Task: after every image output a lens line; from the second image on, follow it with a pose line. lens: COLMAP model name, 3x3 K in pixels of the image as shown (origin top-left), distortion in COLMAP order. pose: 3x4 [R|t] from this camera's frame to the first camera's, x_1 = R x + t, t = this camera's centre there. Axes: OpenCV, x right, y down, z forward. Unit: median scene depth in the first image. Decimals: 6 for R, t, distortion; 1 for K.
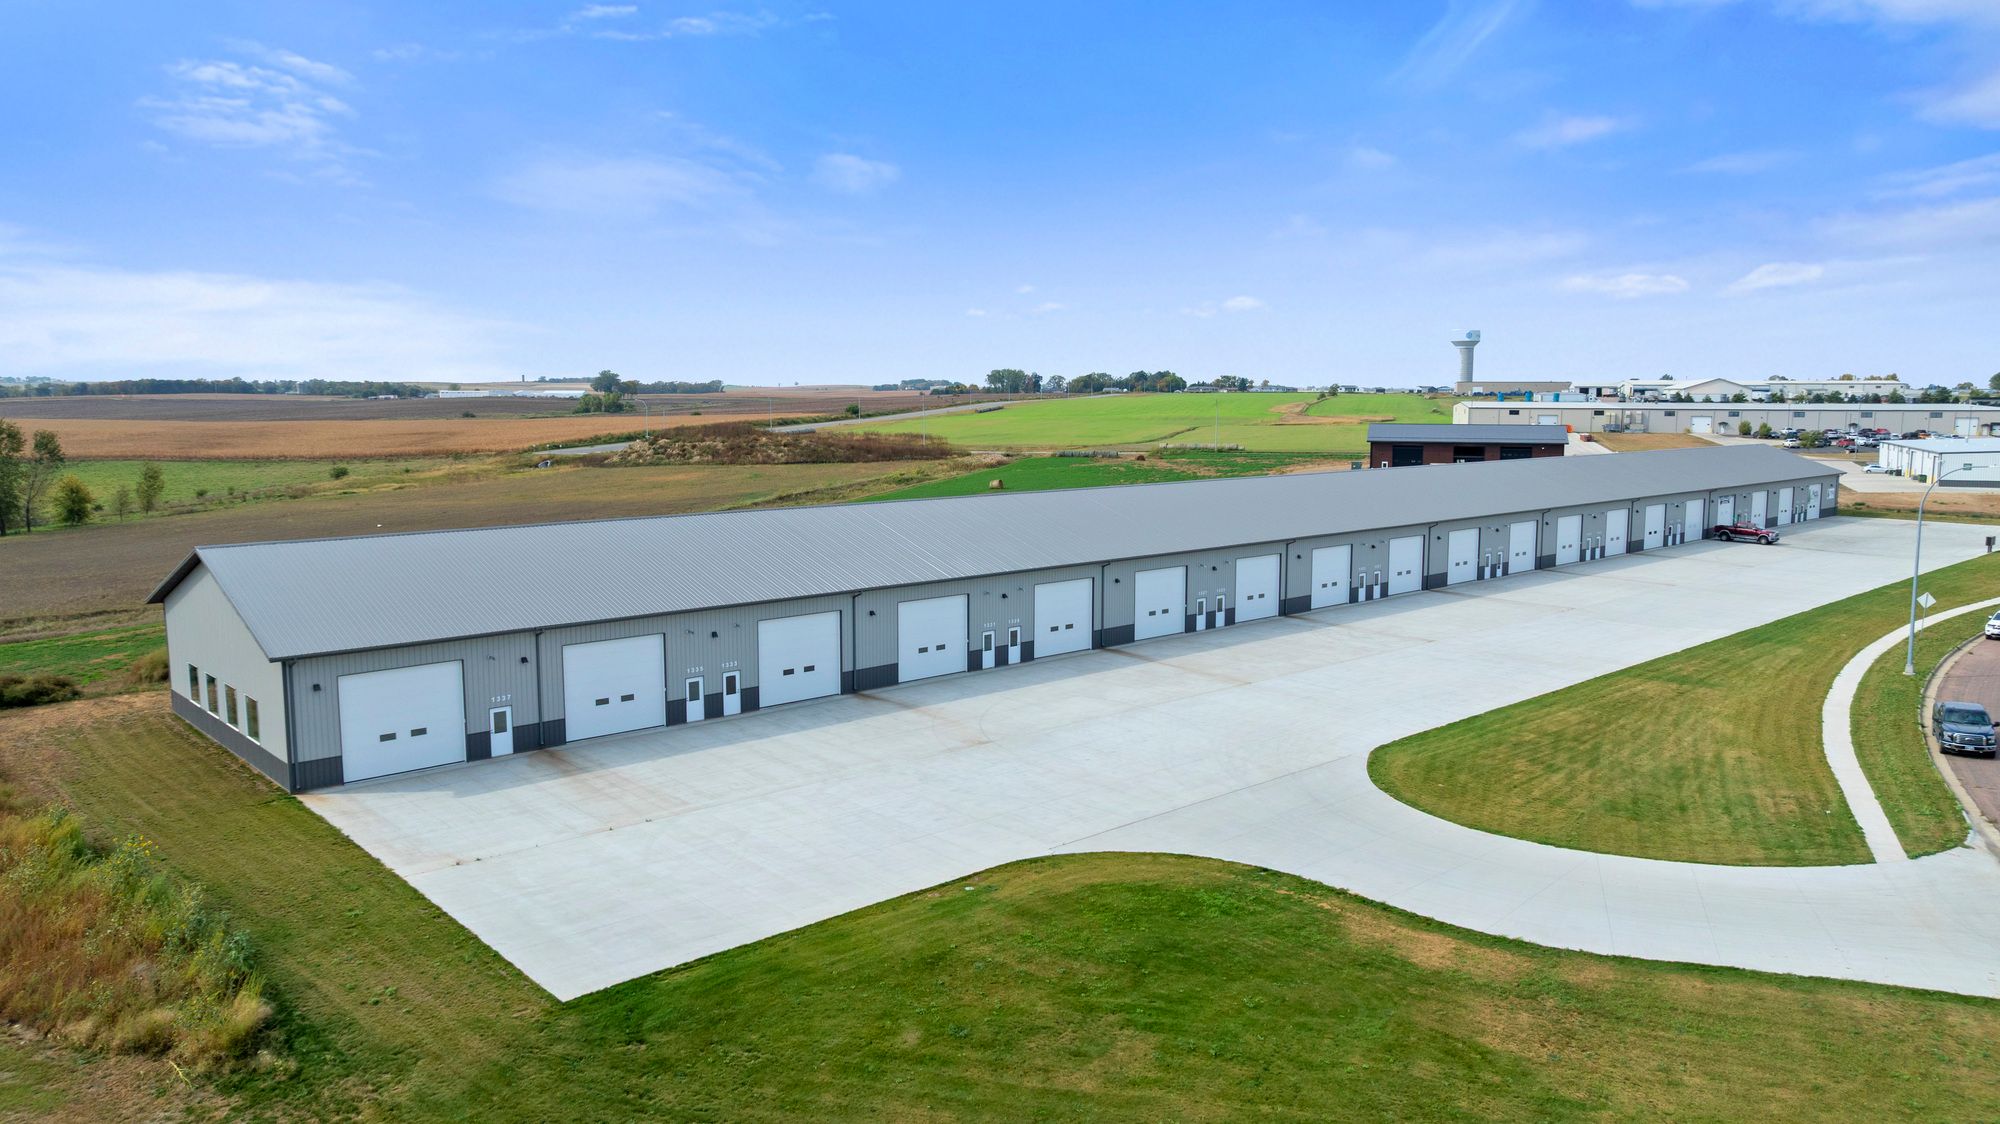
lens RADIAL K [[1411.5, 0, 994.5], [0, 1411.5, 549.8], [0, 0, 1]] dist [-0.023154, 0.014460]
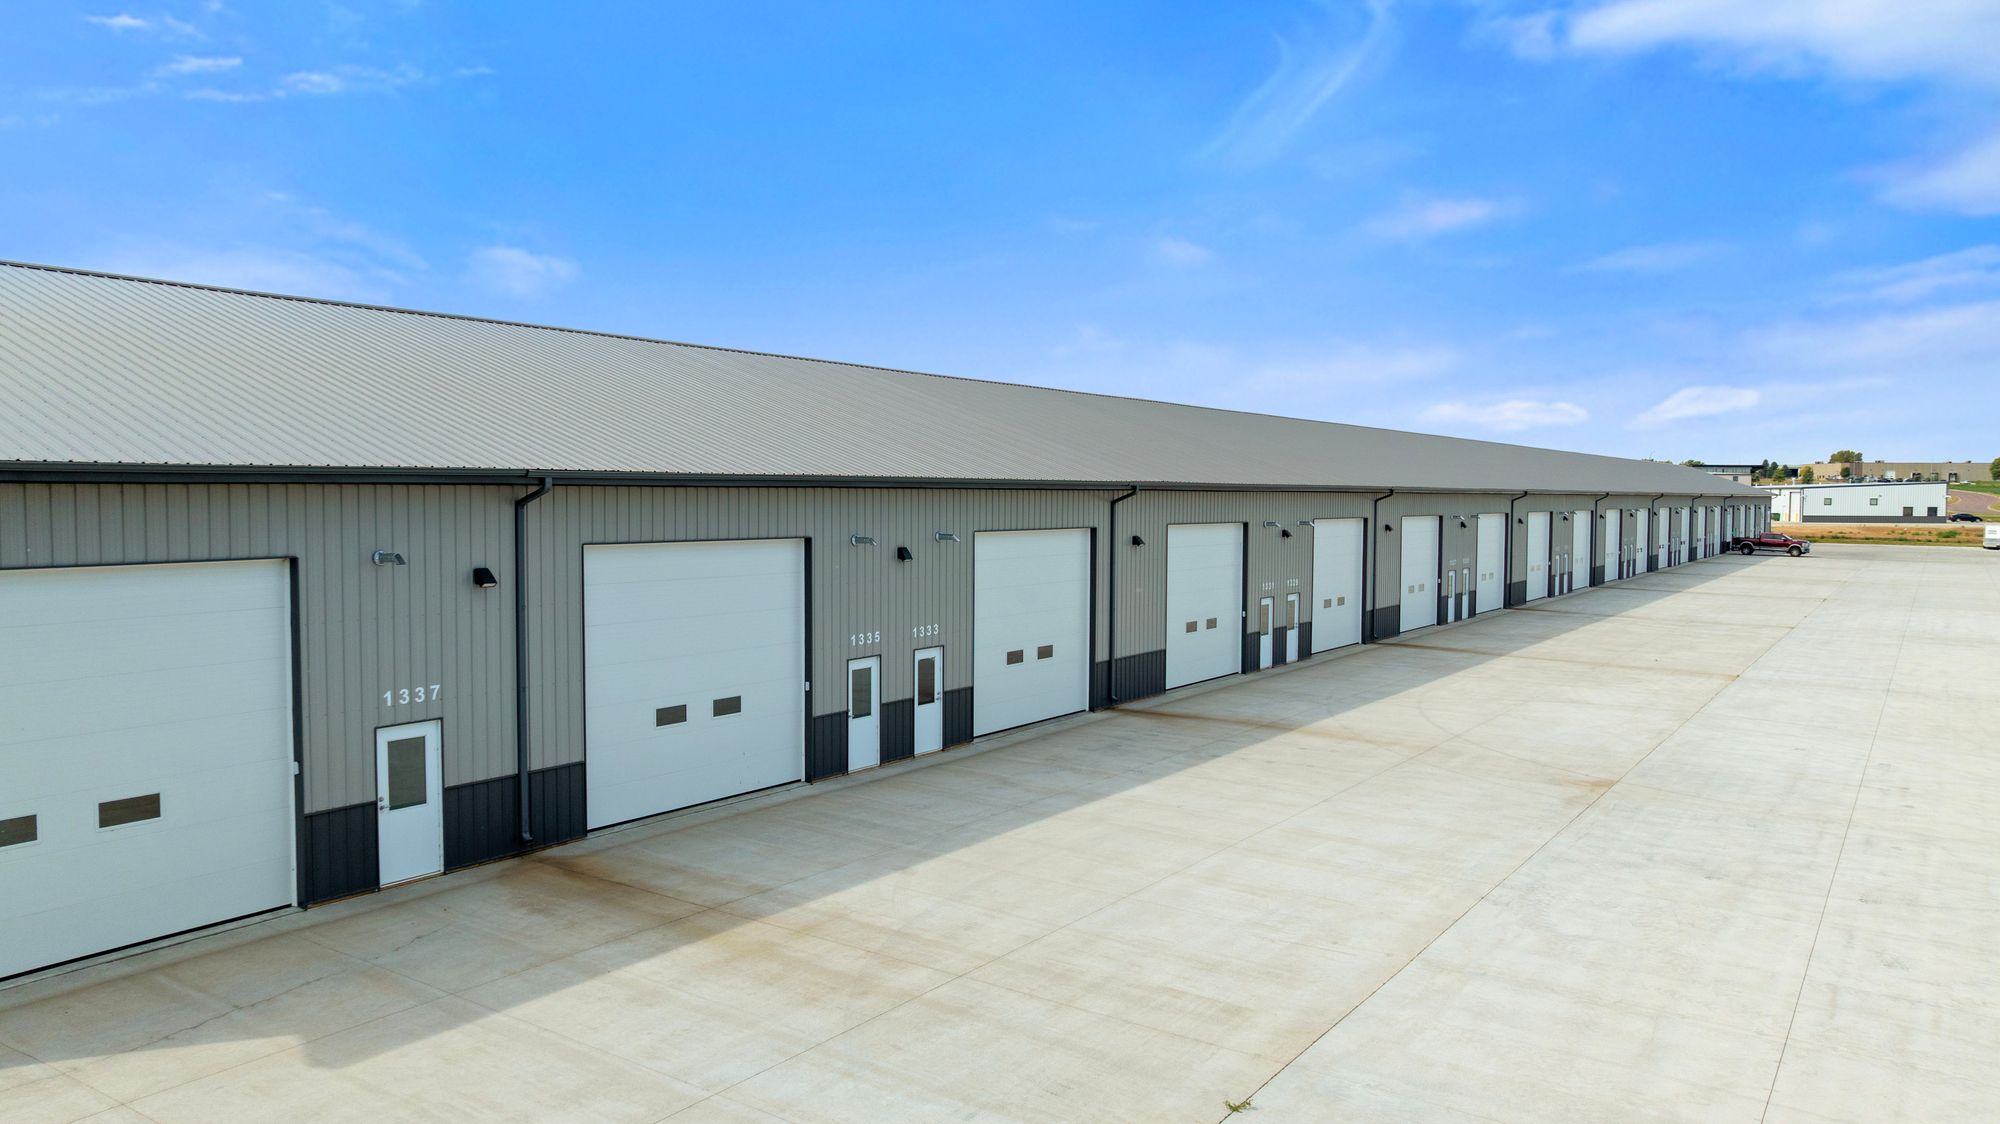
lens RADIAL K [[1411.5, 0, 988.4], [0, 1411.5, 559.9], [0, 0, 1]] dist [-0.023154, 0.014460]
pose [[0.974977, -0.008528, 0.222141, -0.265536], [0.023017, 0.997766, -0.062717, 0.088319], [-0.221110, 0.066260, 0.972995, 0.600871]]
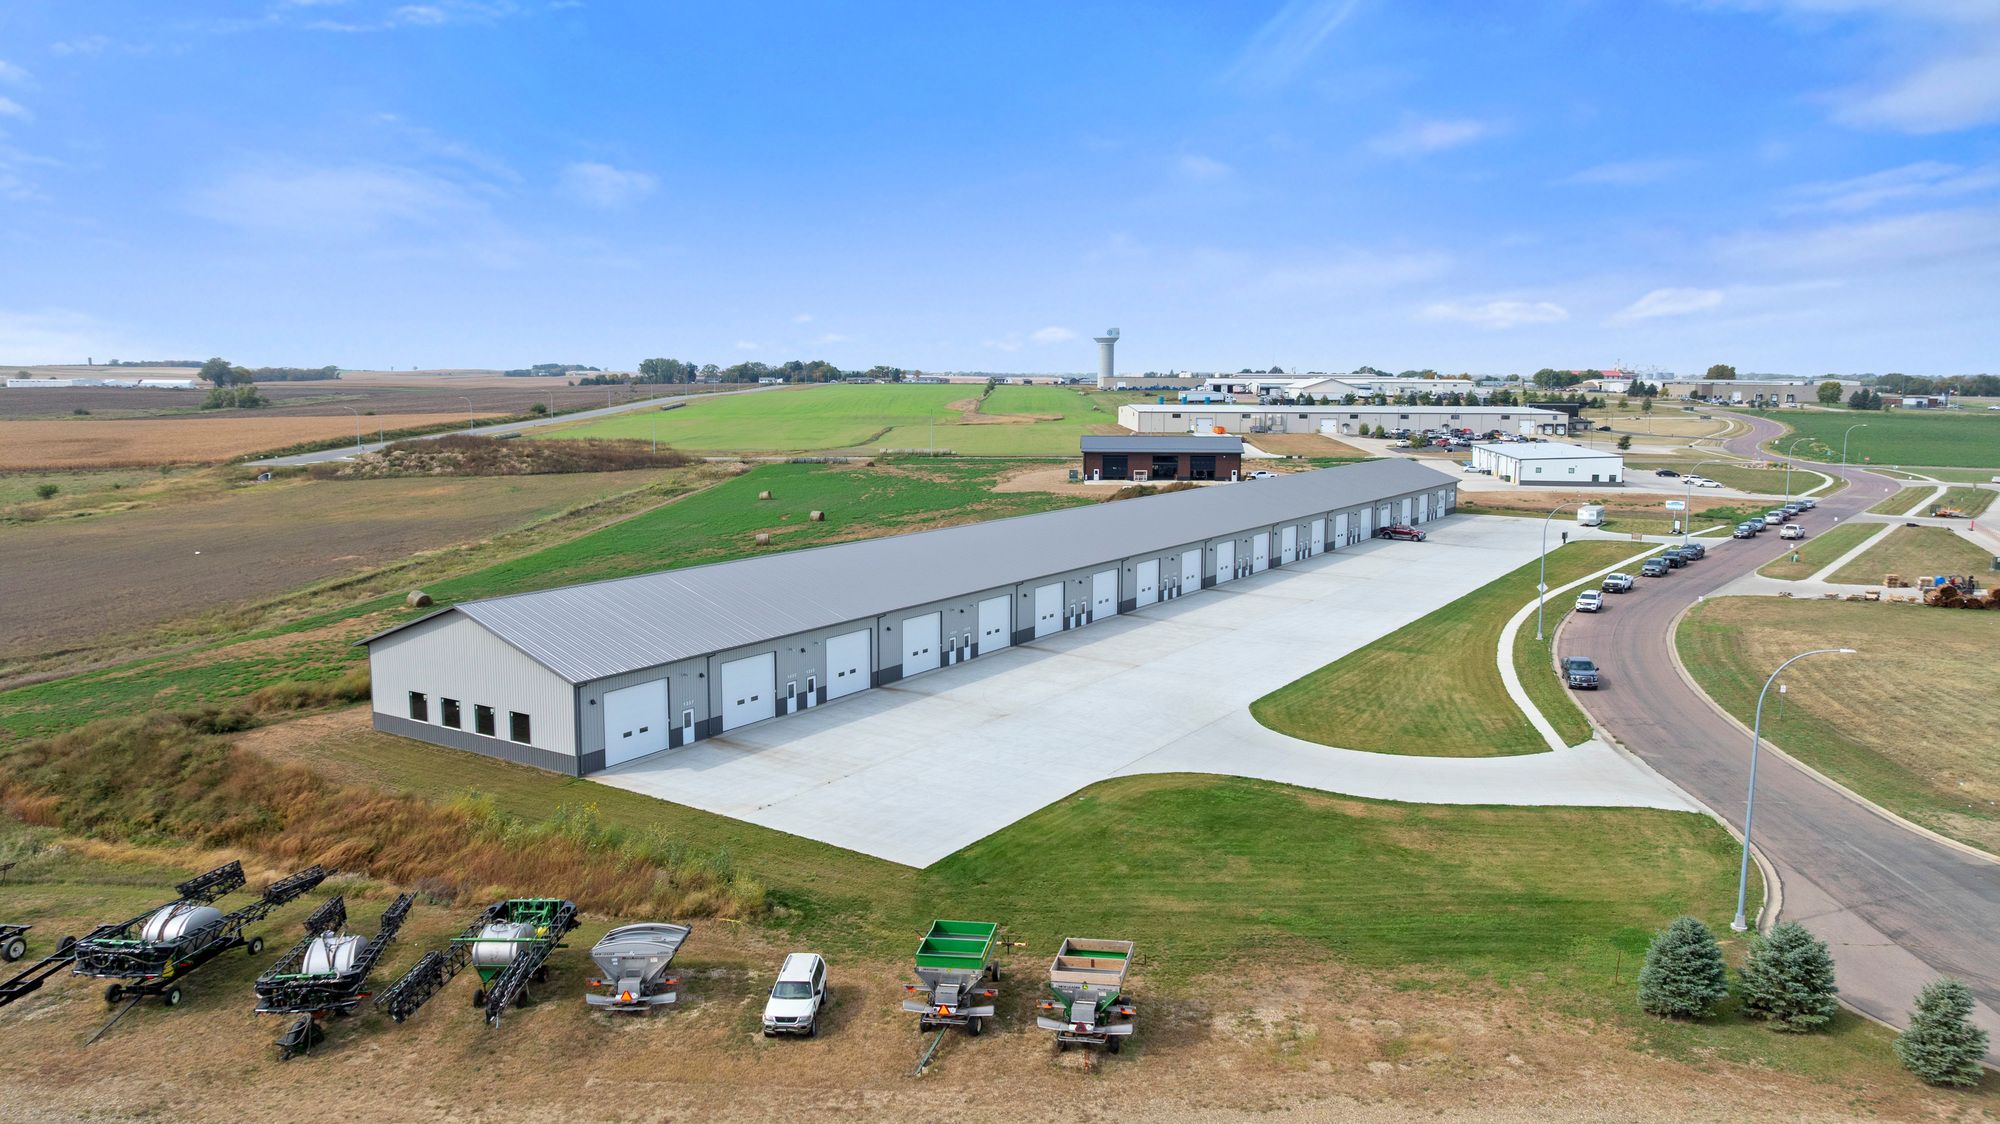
lens RADIAL K [[1411.5, 0, 996.6], [0, 1411.5, 569.5], [0, 0, 1]] dist [-0.023154, 0.014460]
pose [[0.967206, -0.031445, 0.252040, -0.363248], [0.025035, 0.999277, 0.028599, -0.054804], [-0.252757, -0.021351, 0.967294, -0.396550]]
